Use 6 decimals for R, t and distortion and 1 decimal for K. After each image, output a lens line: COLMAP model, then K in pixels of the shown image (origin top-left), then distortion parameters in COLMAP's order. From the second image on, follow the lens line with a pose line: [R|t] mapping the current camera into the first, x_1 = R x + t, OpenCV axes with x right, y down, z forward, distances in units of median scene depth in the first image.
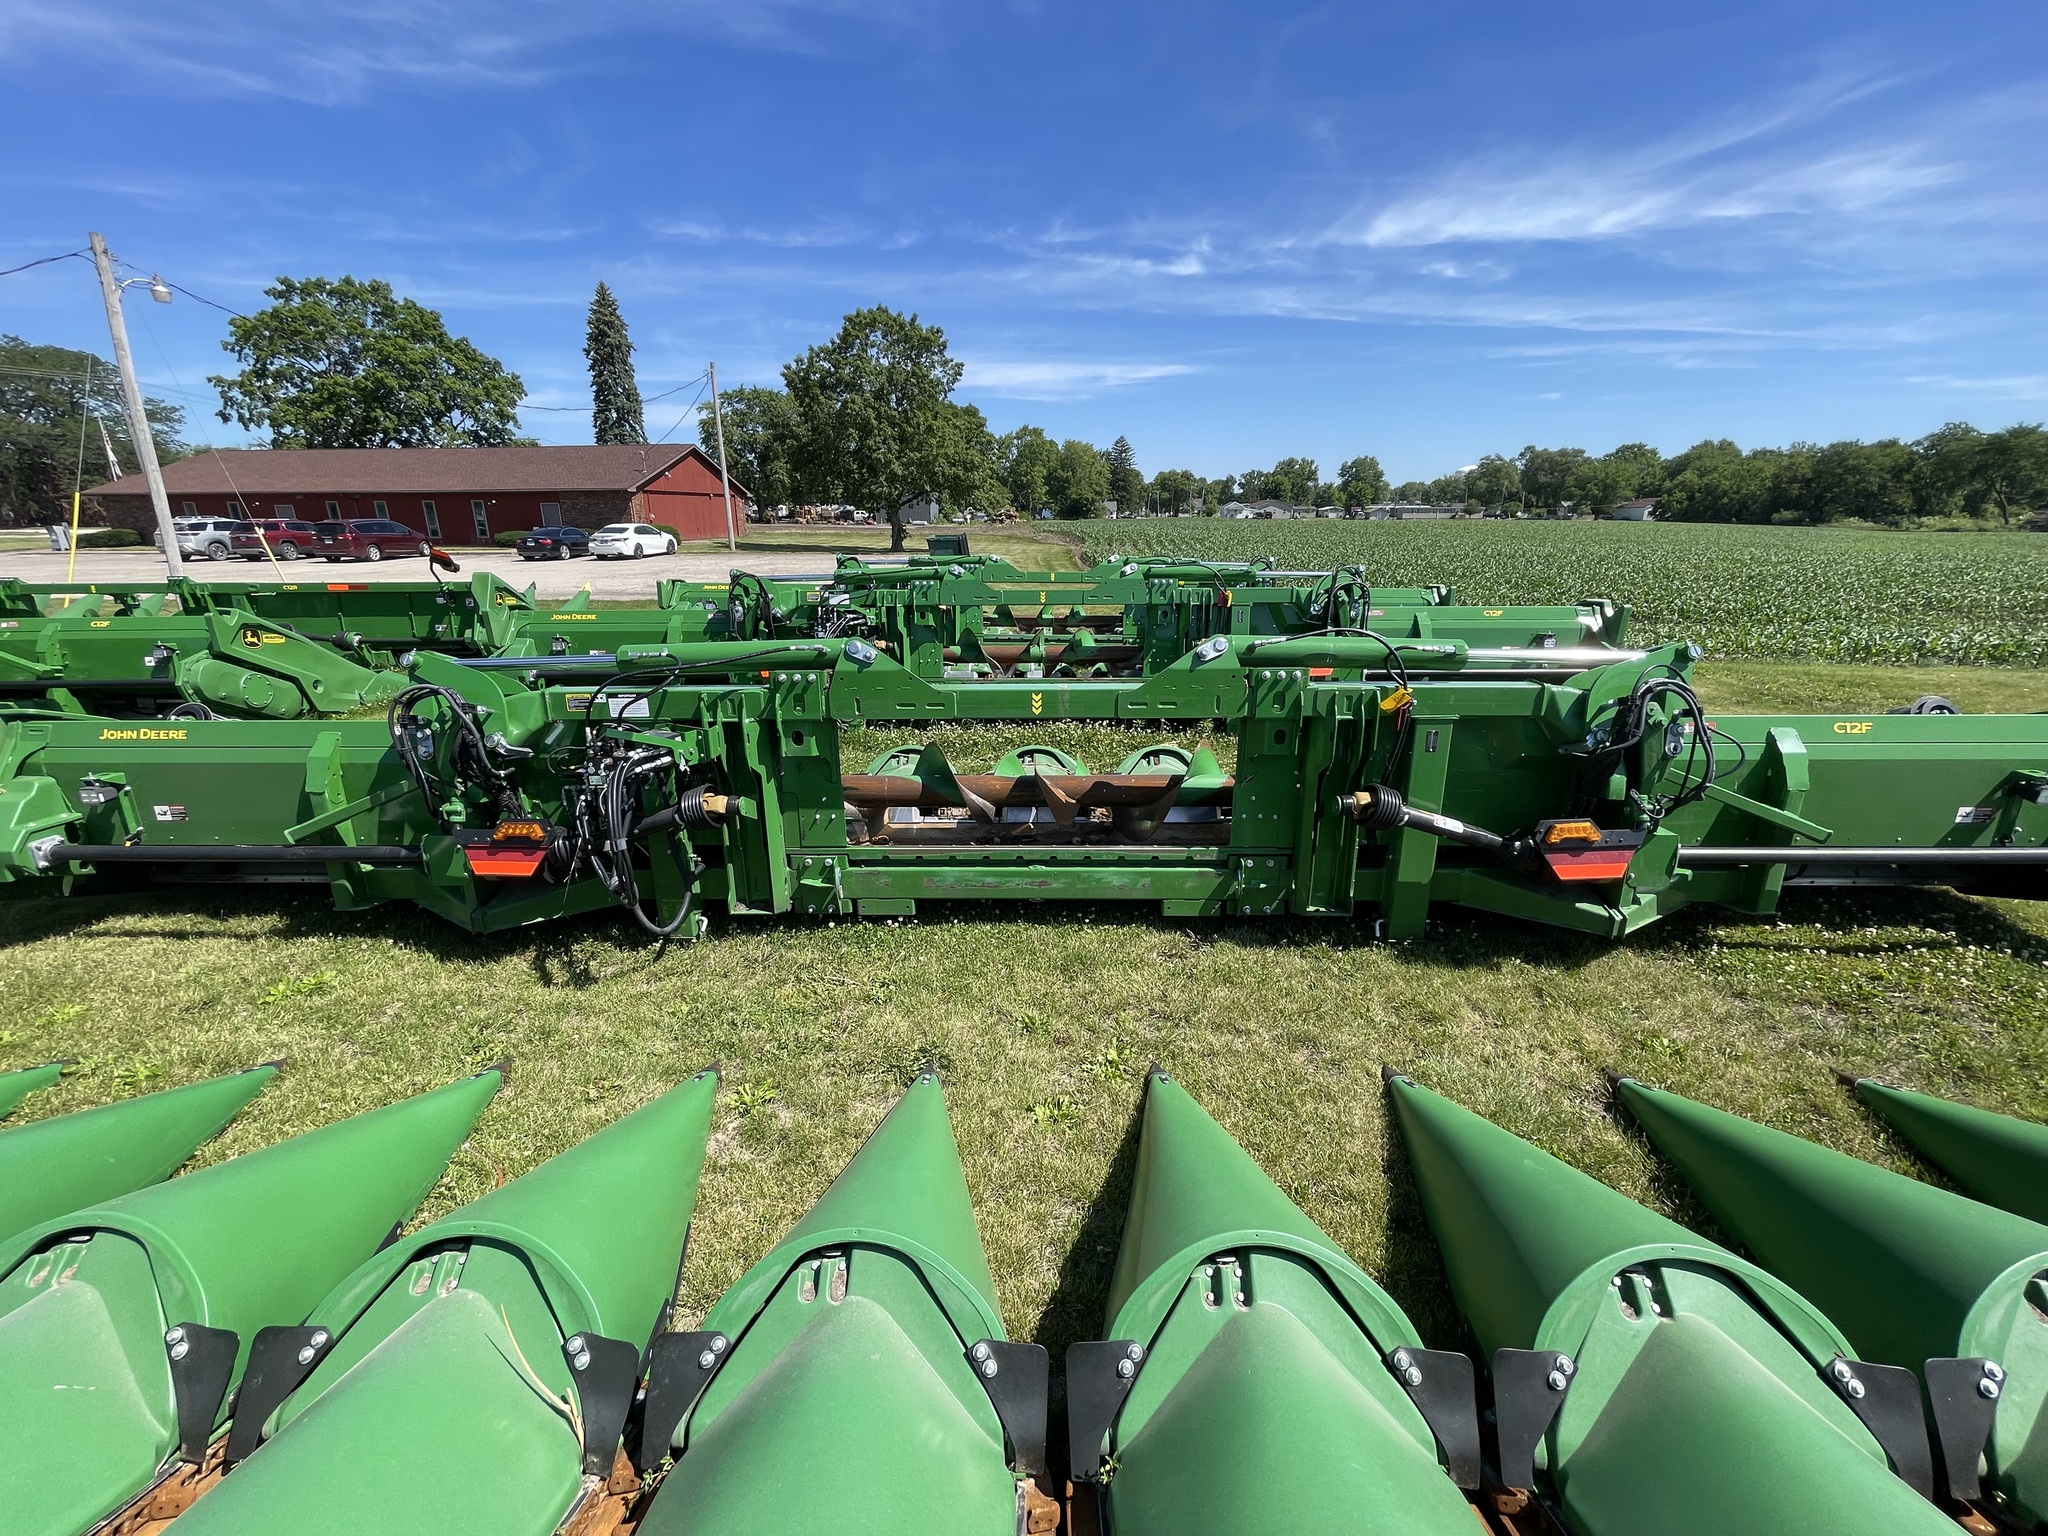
lens RADIAL K [[822.5, 0, 1024.0], [0, 822.5, 768.0], [0, 0, 1]] dist [-0.002164, -0.000135]
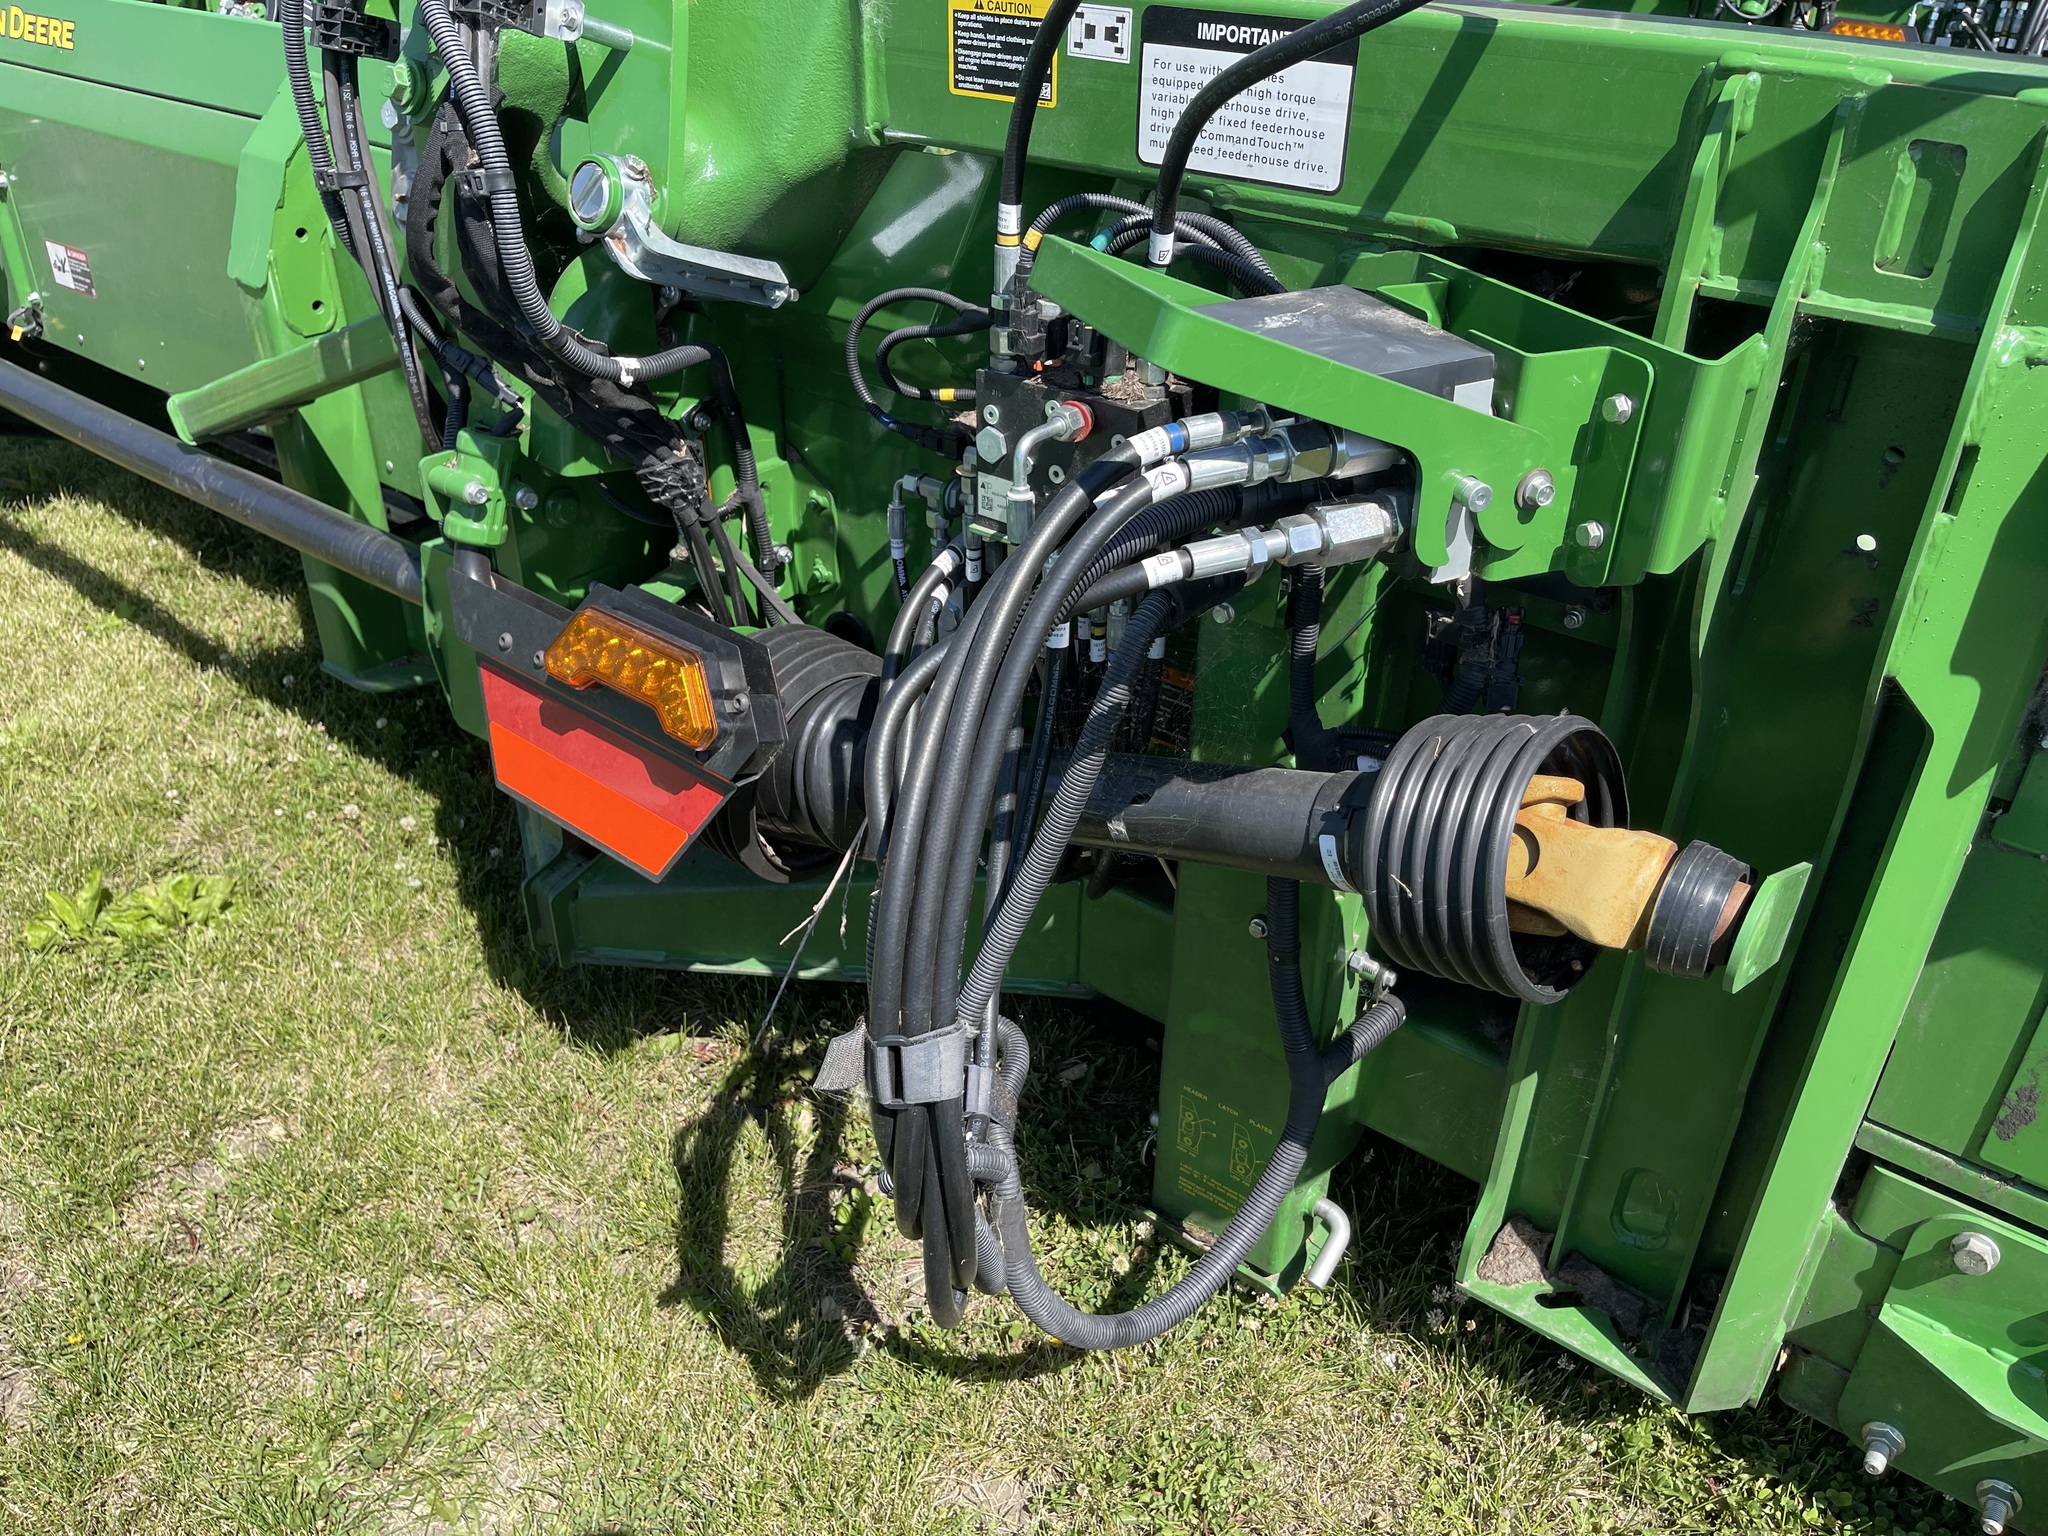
lens RADIAL K [[1539.2, 0, 1029.0], [0, 1539.2, 755.9], [0, 0, 1]] dist [0.083491, -0.118975]
pose [[0.792162, 0.338693, -0.507706, -0.314130], [-0.188292, 0.926930, 0.324572, -0.048030], [0.580539, -0.161517, 0.798052, 0.709733]]
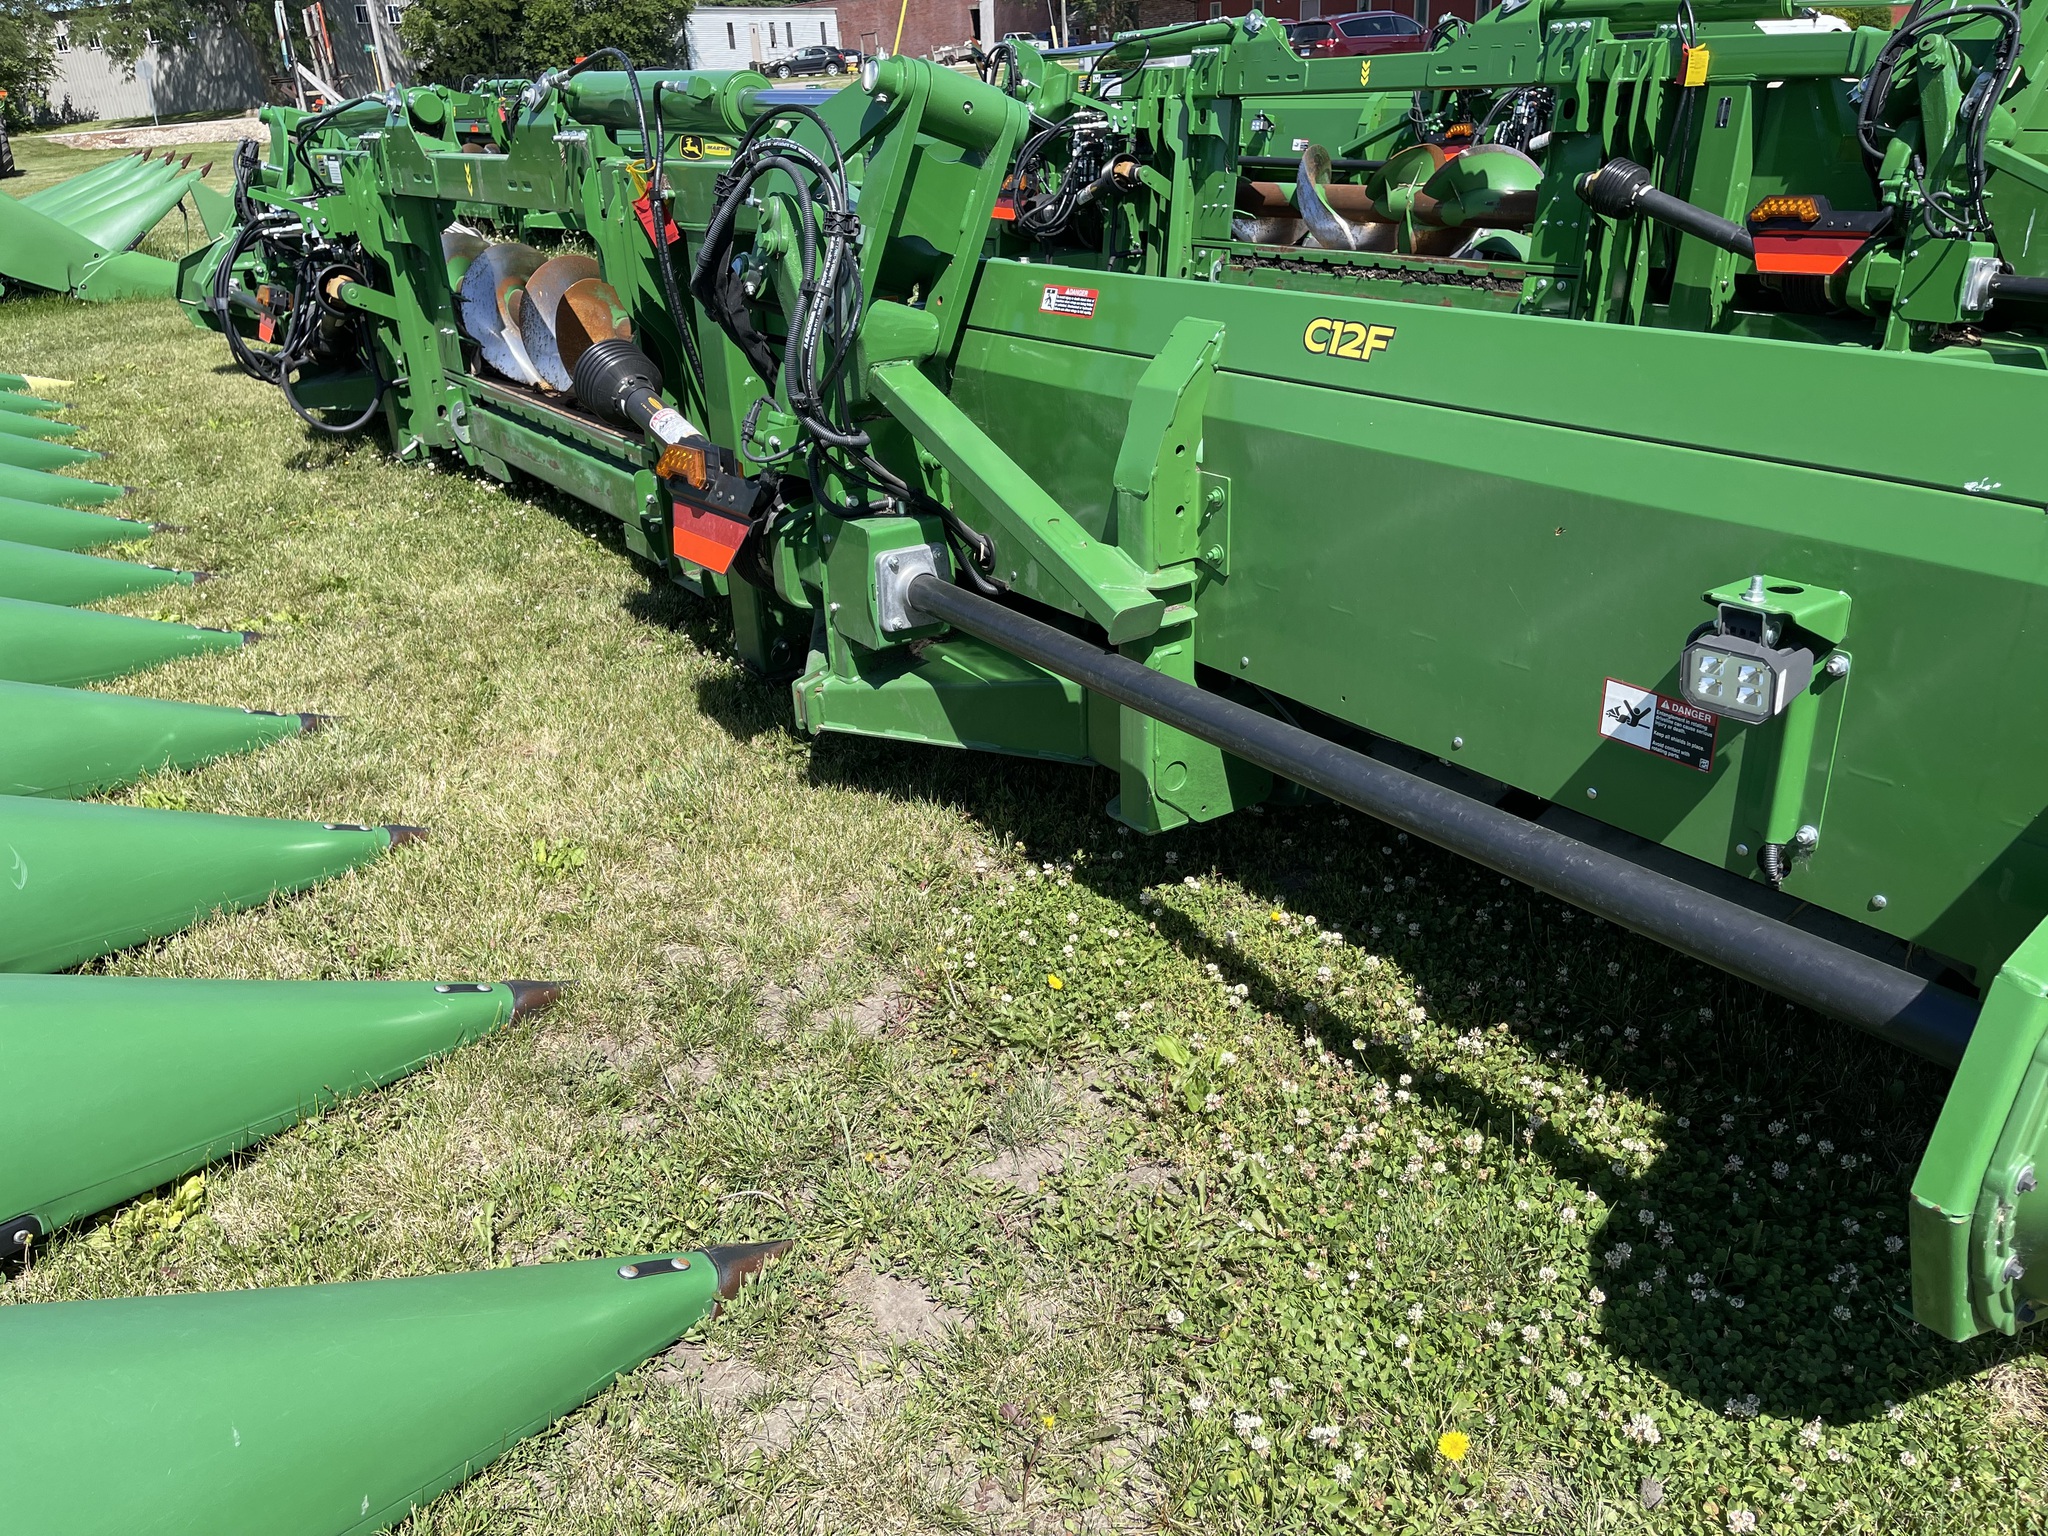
lens RADIAL K [[1539.2, 0, 1029.0], [0, 1539.2, 755.9], [0, 0, 1]] dist [0.083491, -0.118975]
pose [[0.597625, 0.302090, -0.742688, 1.429281], [-0.181207, 0.953227, 0.241914, -0.018467], [0.781030, -0.009994, 0.624413, 0.529171]]
